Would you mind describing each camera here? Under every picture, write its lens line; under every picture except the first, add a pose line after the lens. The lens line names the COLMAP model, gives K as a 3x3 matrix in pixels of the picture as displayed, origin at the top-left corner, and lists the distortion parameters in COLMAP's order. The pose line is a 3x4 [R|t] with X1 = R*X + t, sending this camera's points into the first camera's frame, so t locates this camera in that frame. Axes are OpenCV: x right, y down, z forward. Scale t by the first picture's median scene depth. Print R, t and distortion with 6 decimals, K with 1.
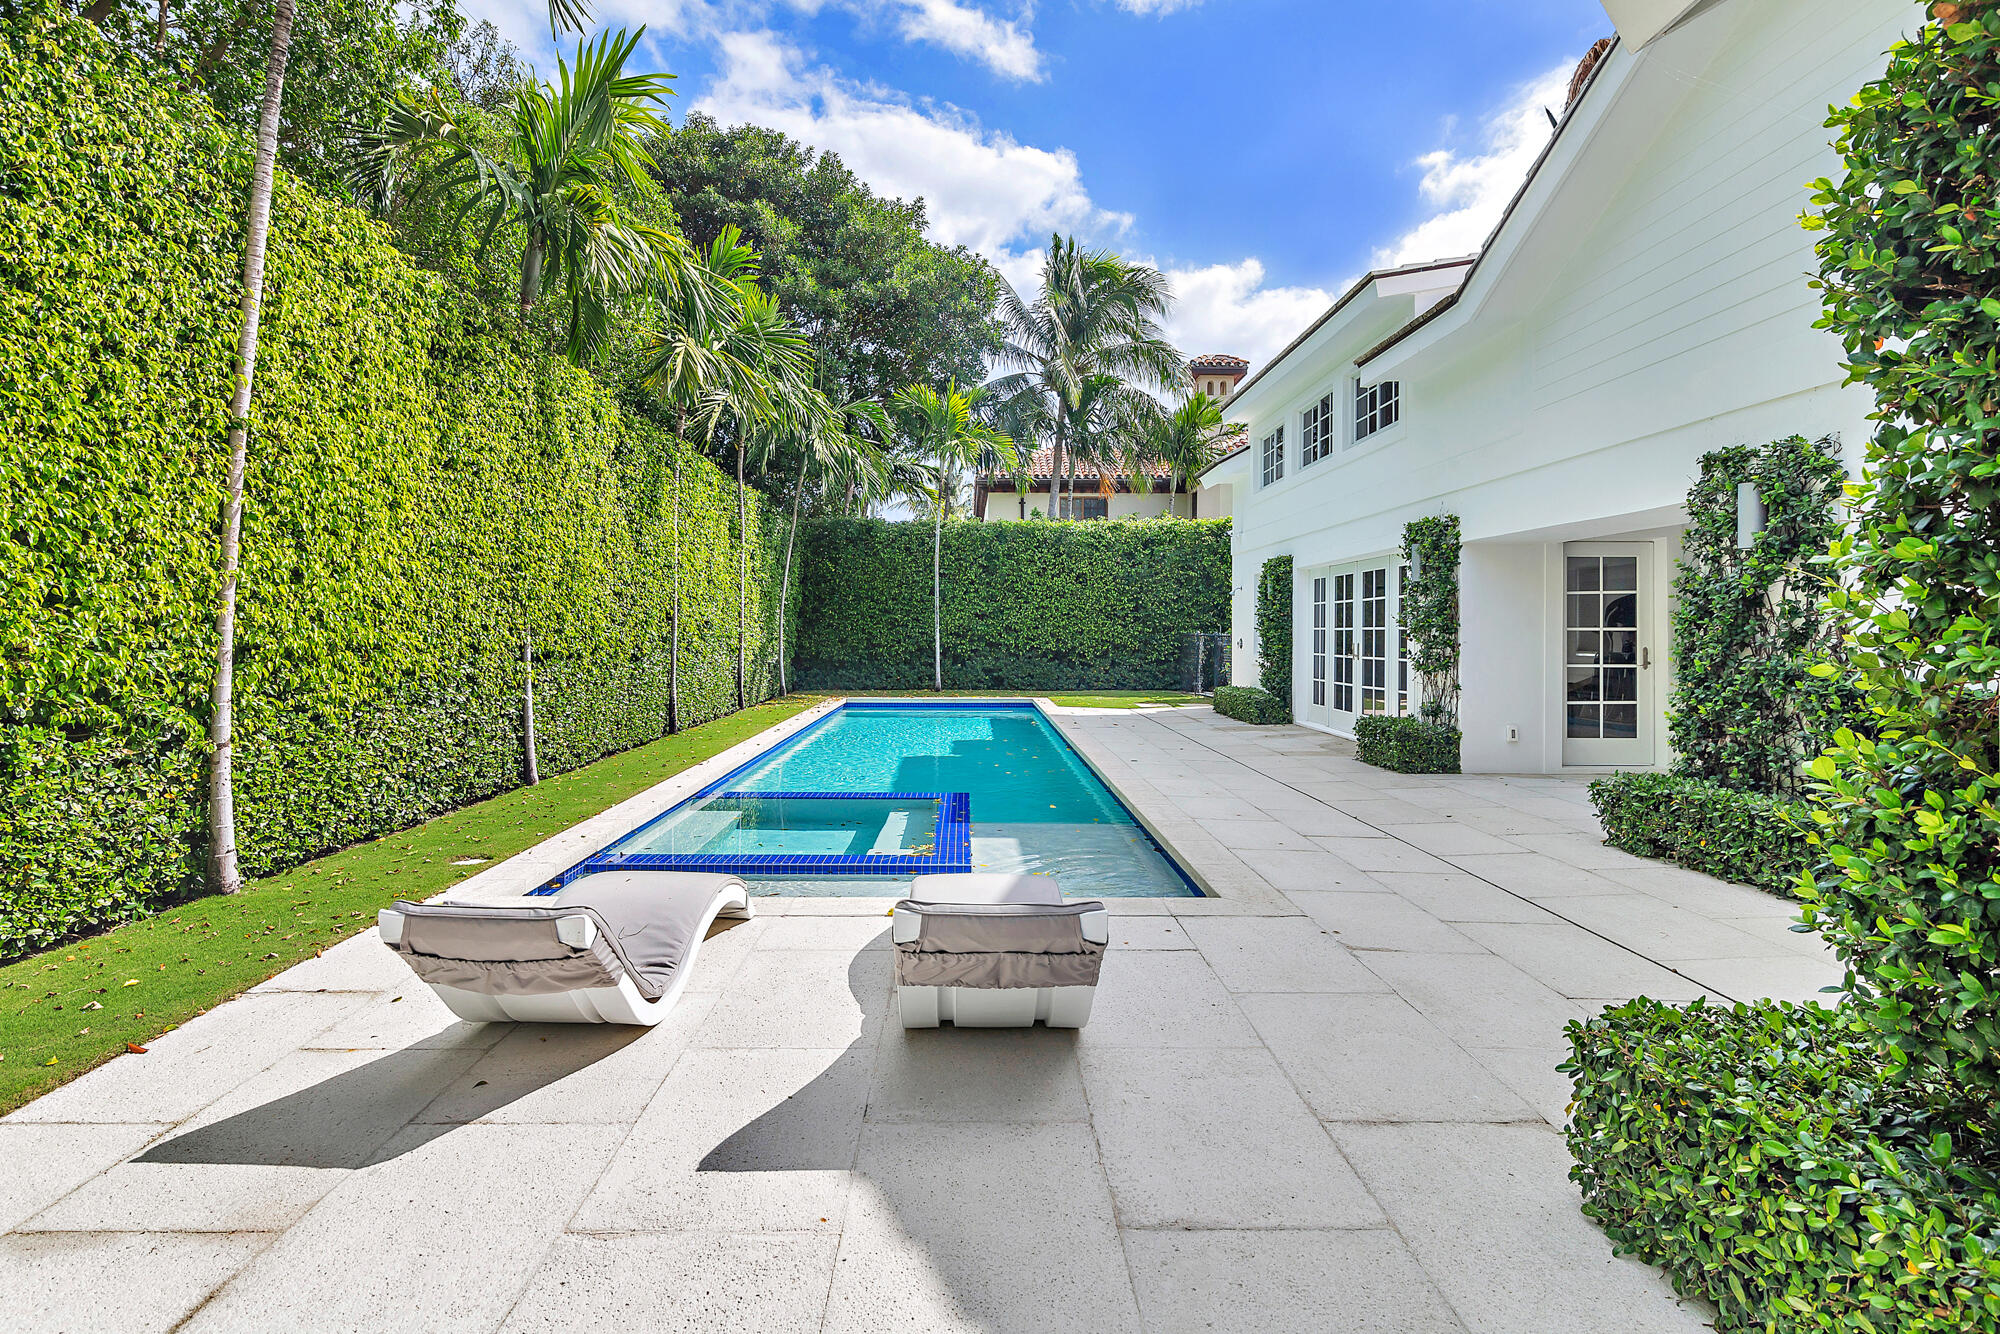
lens RADIAL K [[957.8, 0, 994.5], [0, 957.8, 634.1], [0, 0, 1]] dist [0.004527, 0.000355]
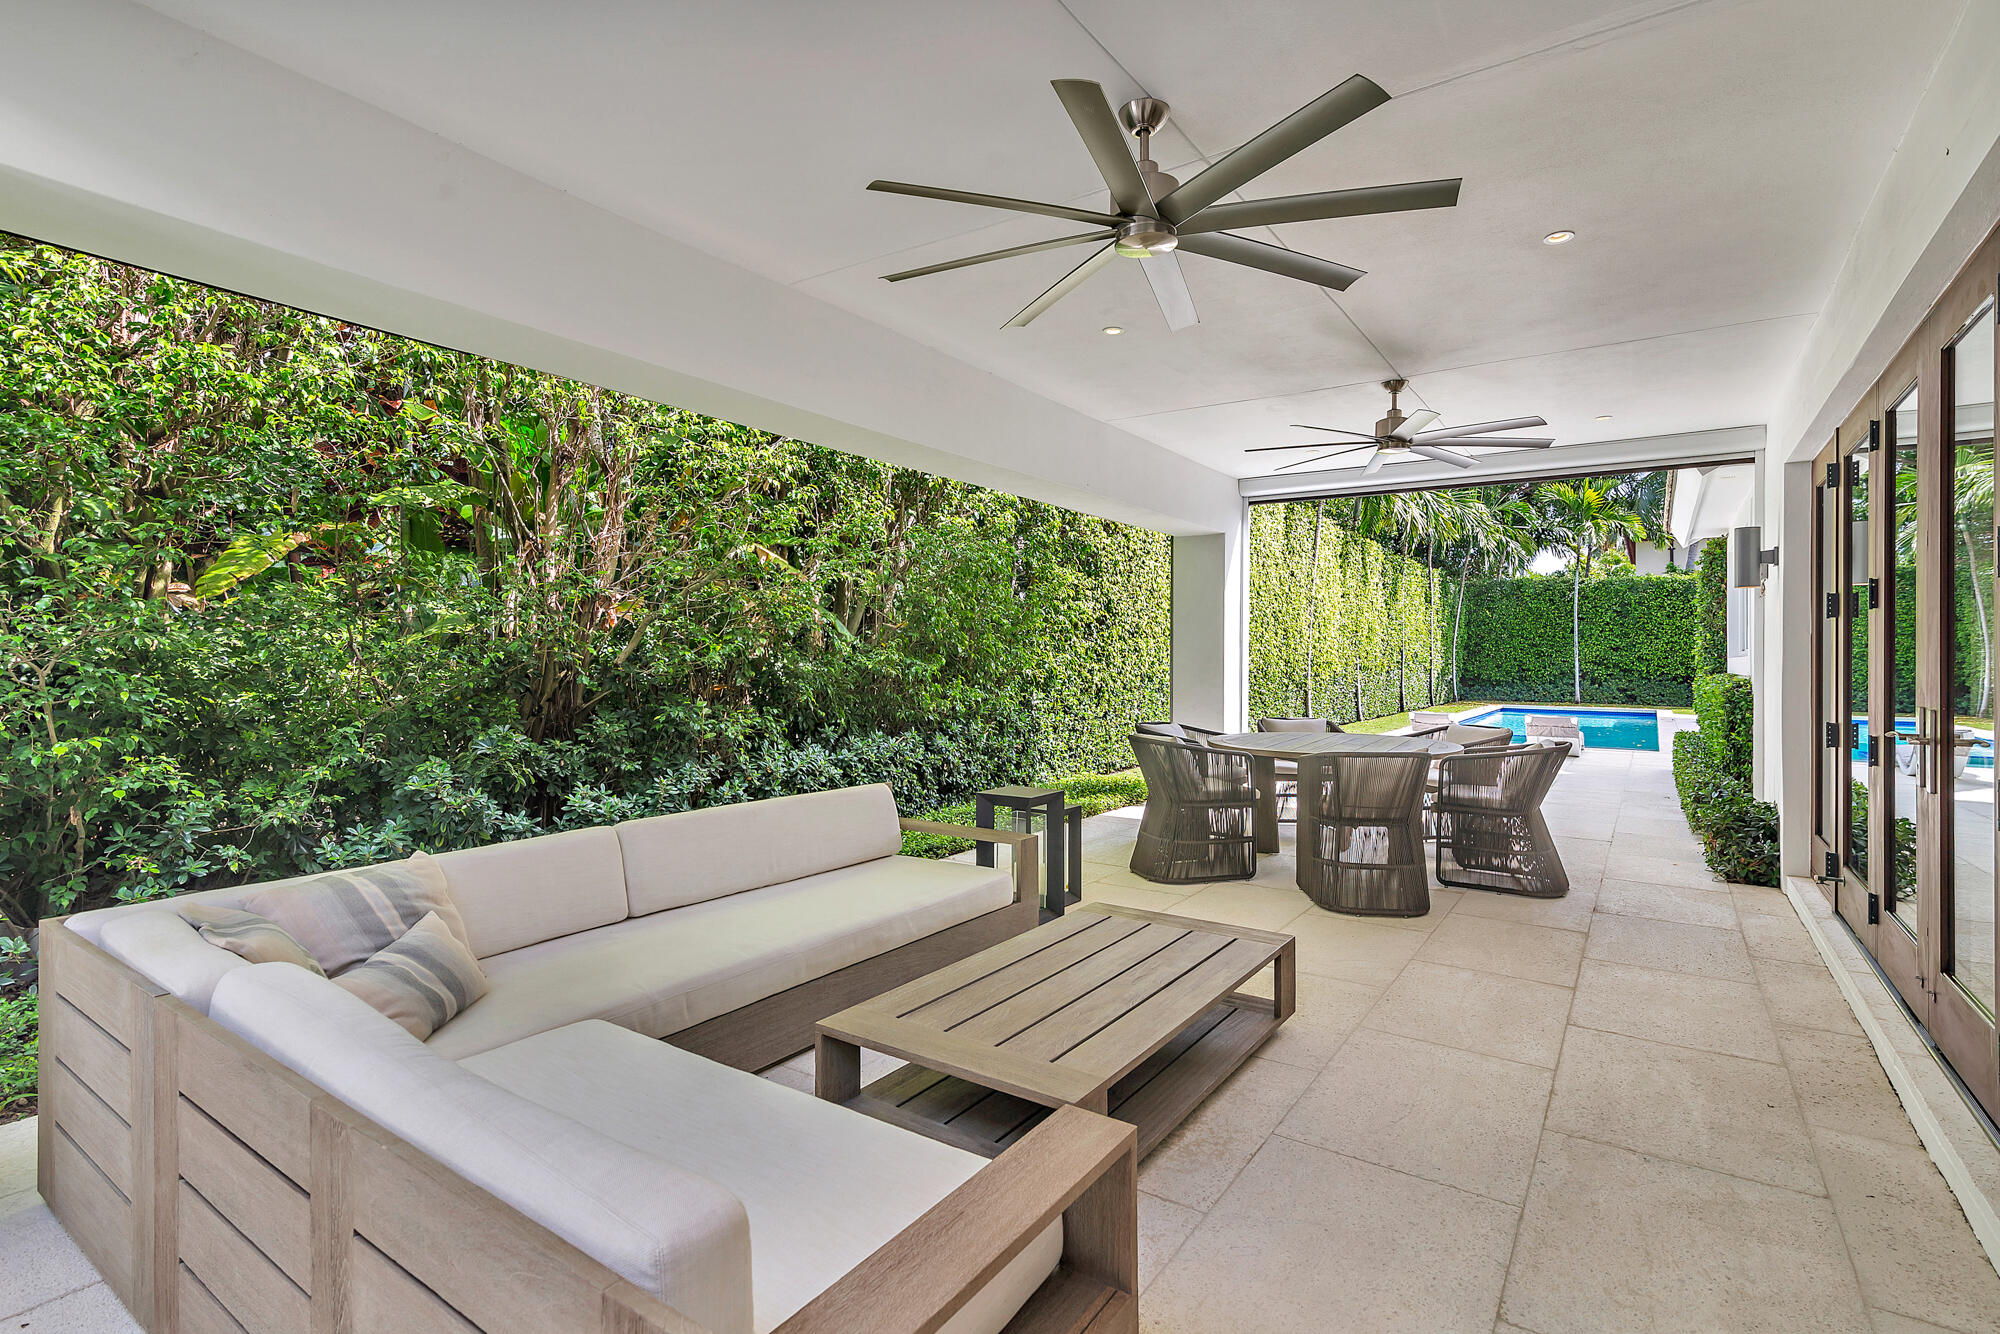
lens RADIAL K [[957.8, 0, 994.5], [0, 957.8, 634.1], [0, 0, 1]] dist [0.004527, 0.000355]
pose [[0.806667, -0.007633, -0.590957, 0.078410], [-0.009256, 0.999631, -0.025545, 0.002680], [0.590934, 0.026076, 0.806298, -0.586873]]
